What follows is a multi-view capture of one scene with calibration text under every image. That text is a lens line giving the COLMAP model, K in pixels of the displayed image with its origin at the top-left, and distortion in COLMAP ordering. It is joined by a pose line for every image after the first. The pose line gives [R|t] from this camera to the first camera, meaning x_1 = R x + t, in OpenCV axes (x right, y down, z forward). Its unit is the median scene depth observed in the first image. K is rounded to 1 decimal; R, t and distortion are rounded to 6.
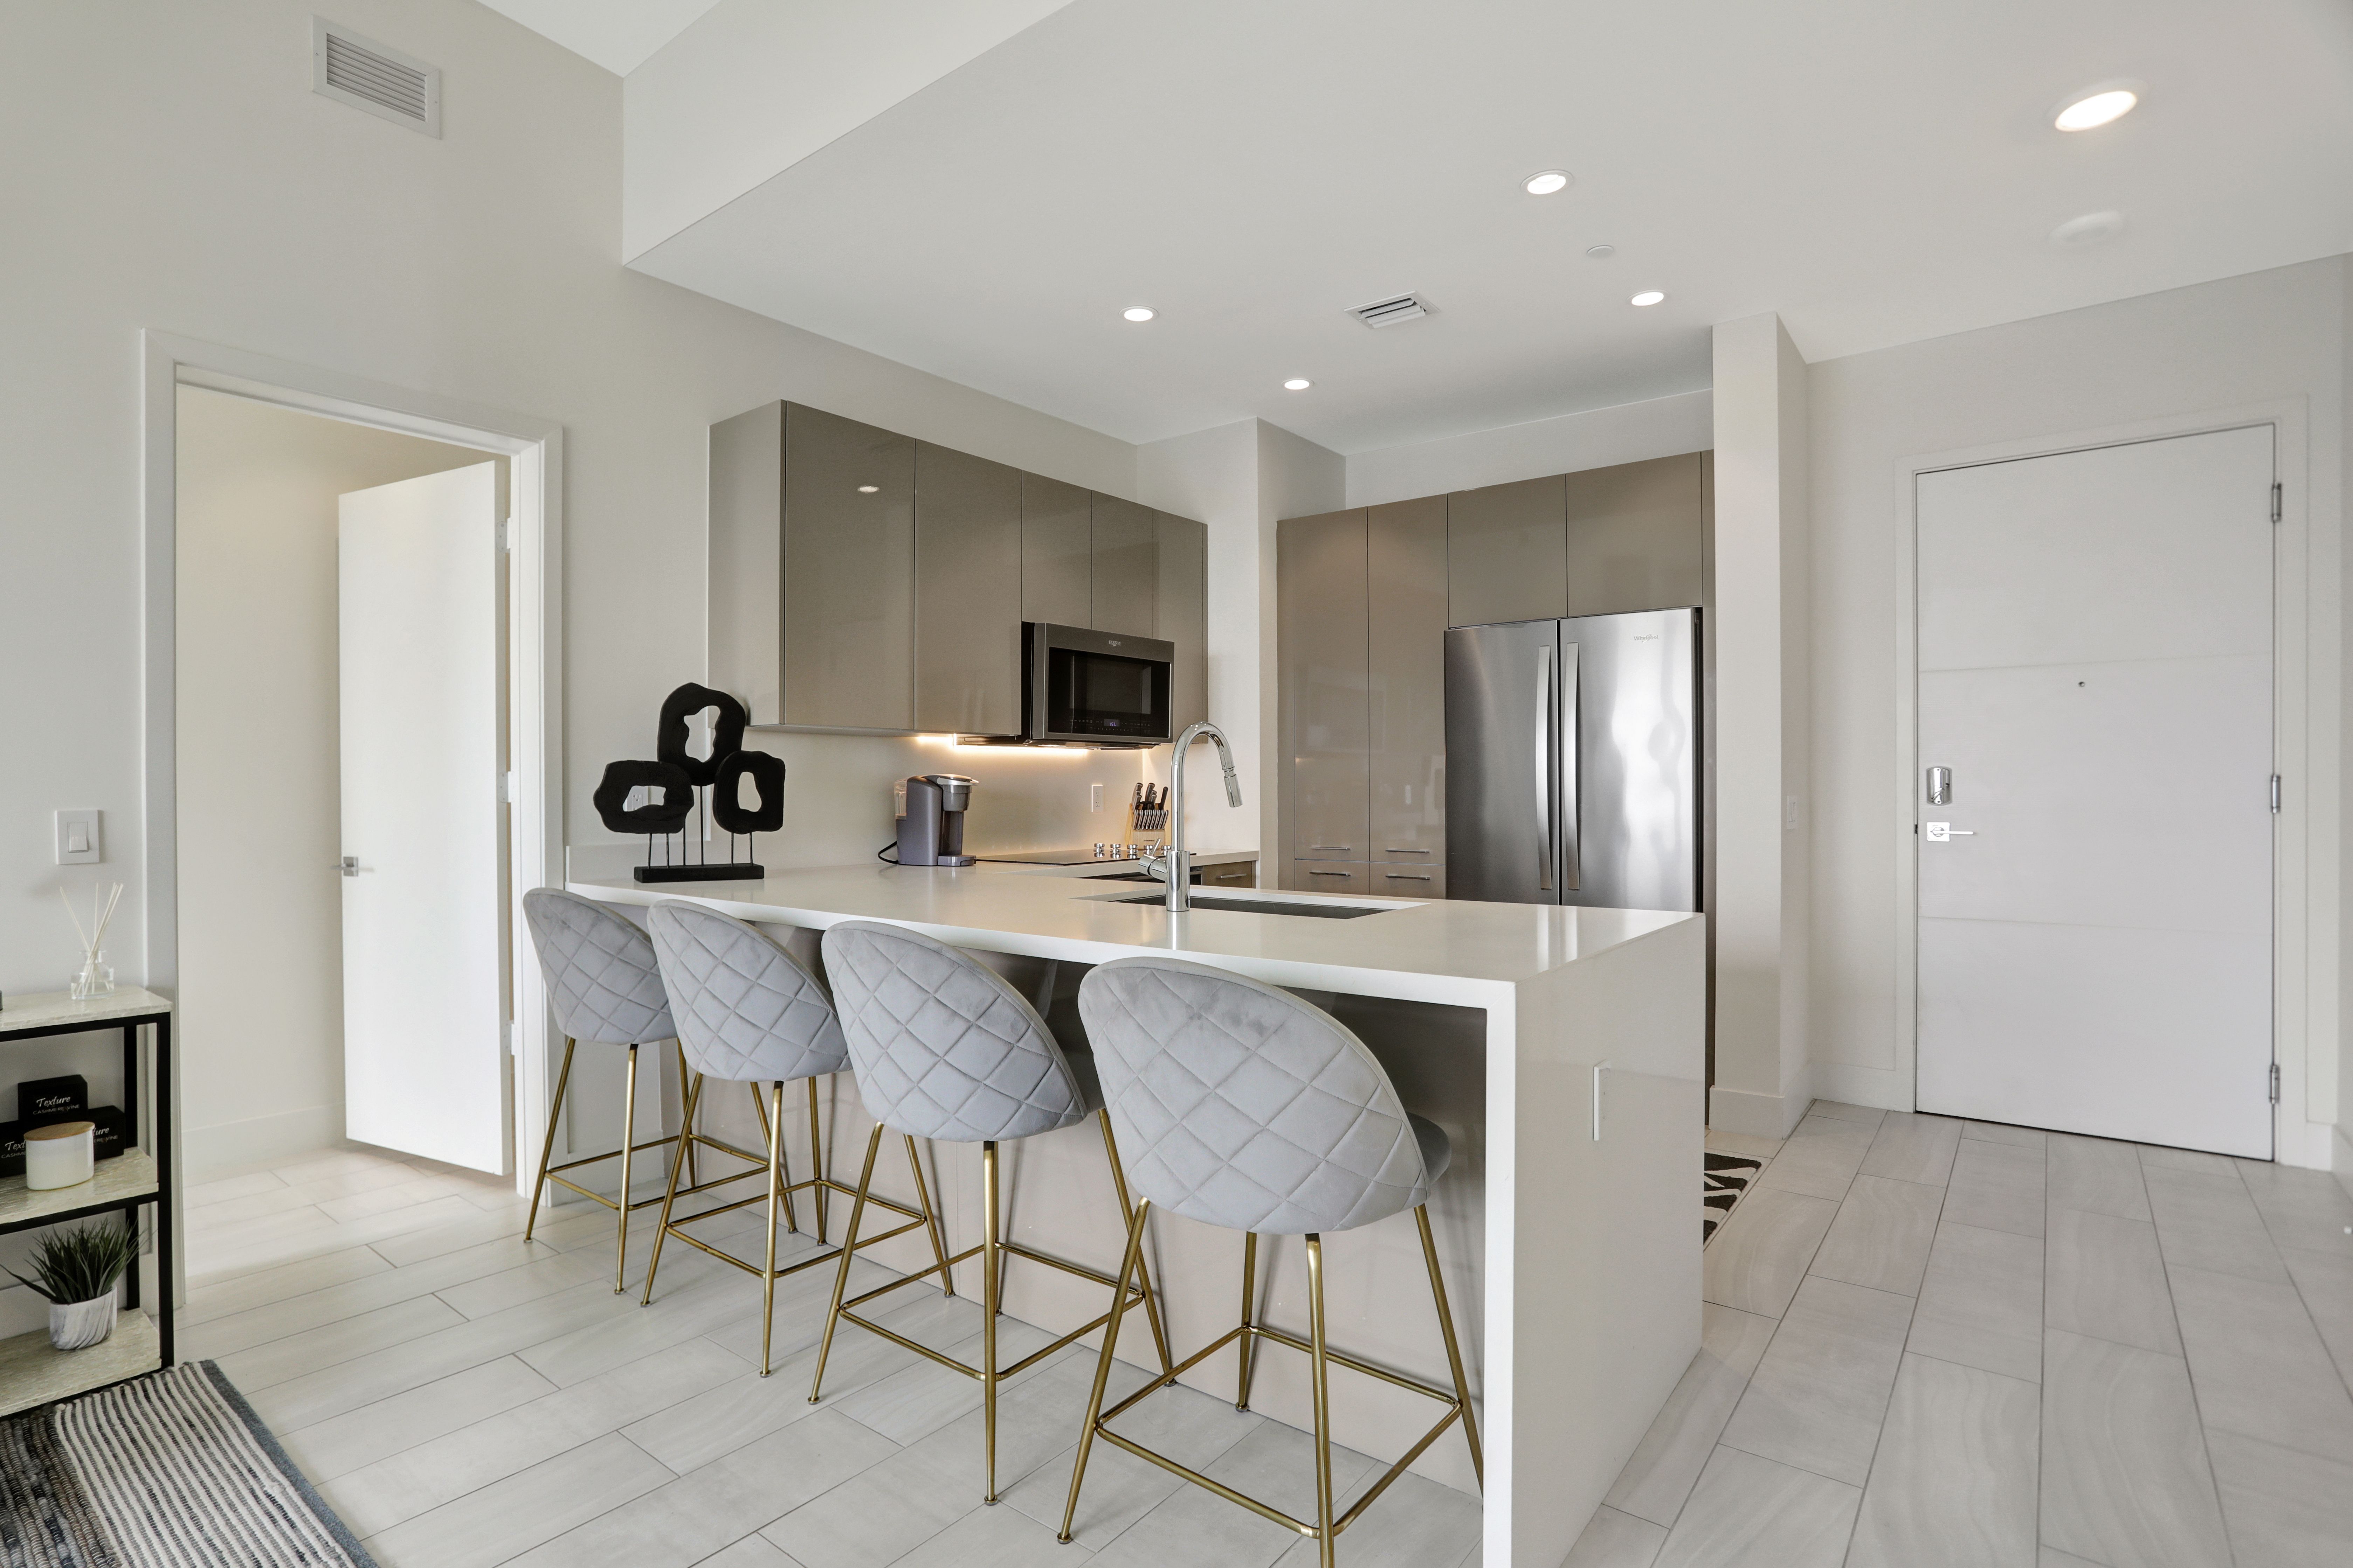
lens RADIAL K [[1127.3, 0, 1176.5], [0, 1127.3, 784.0], [0, 0, 1]] dist [-0.037539, 0.015380]
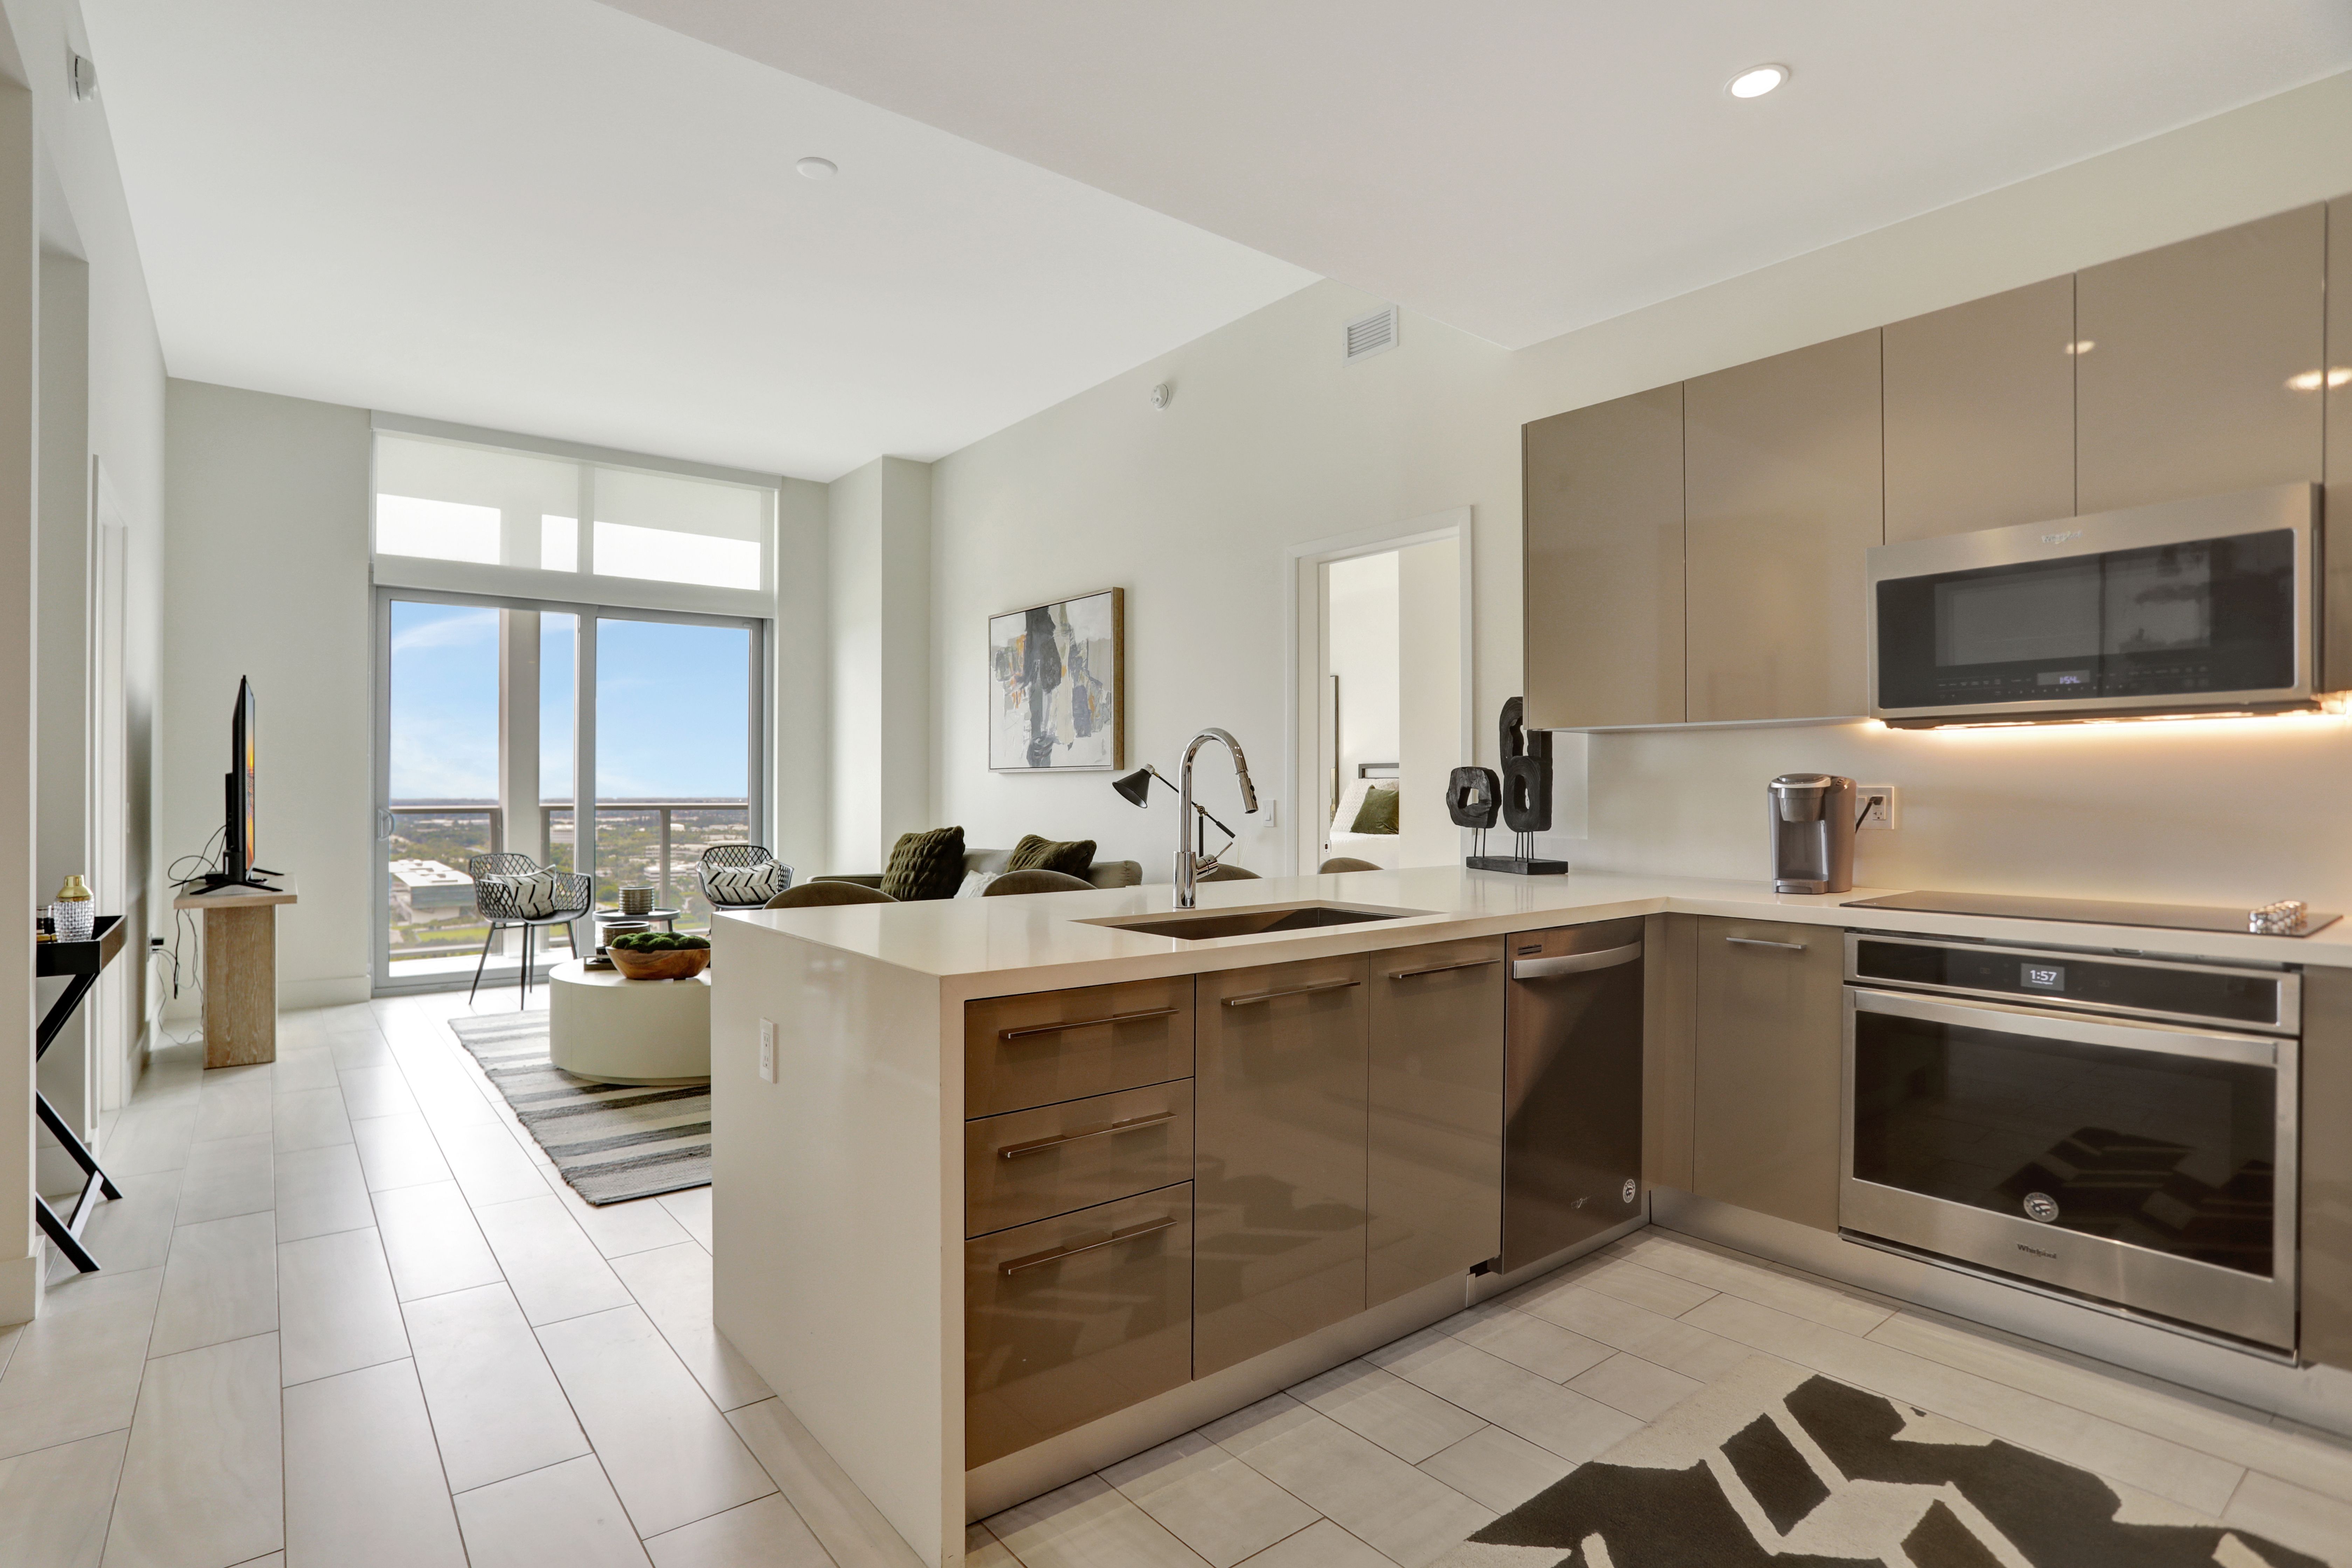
lens RADIAL K [[1170.4, 0, 1103.0], [0, 1170.4, 786.2], [0, 0, 1]] dist [-0.060213, 0.033882]
pose [[-0.251920, 0.000075, -0.967748, 0.792523], [0.001025, 0.999999, -0.000189, -0.001855], [0.967748, -0.001040, -0.251920, 0.873056]]
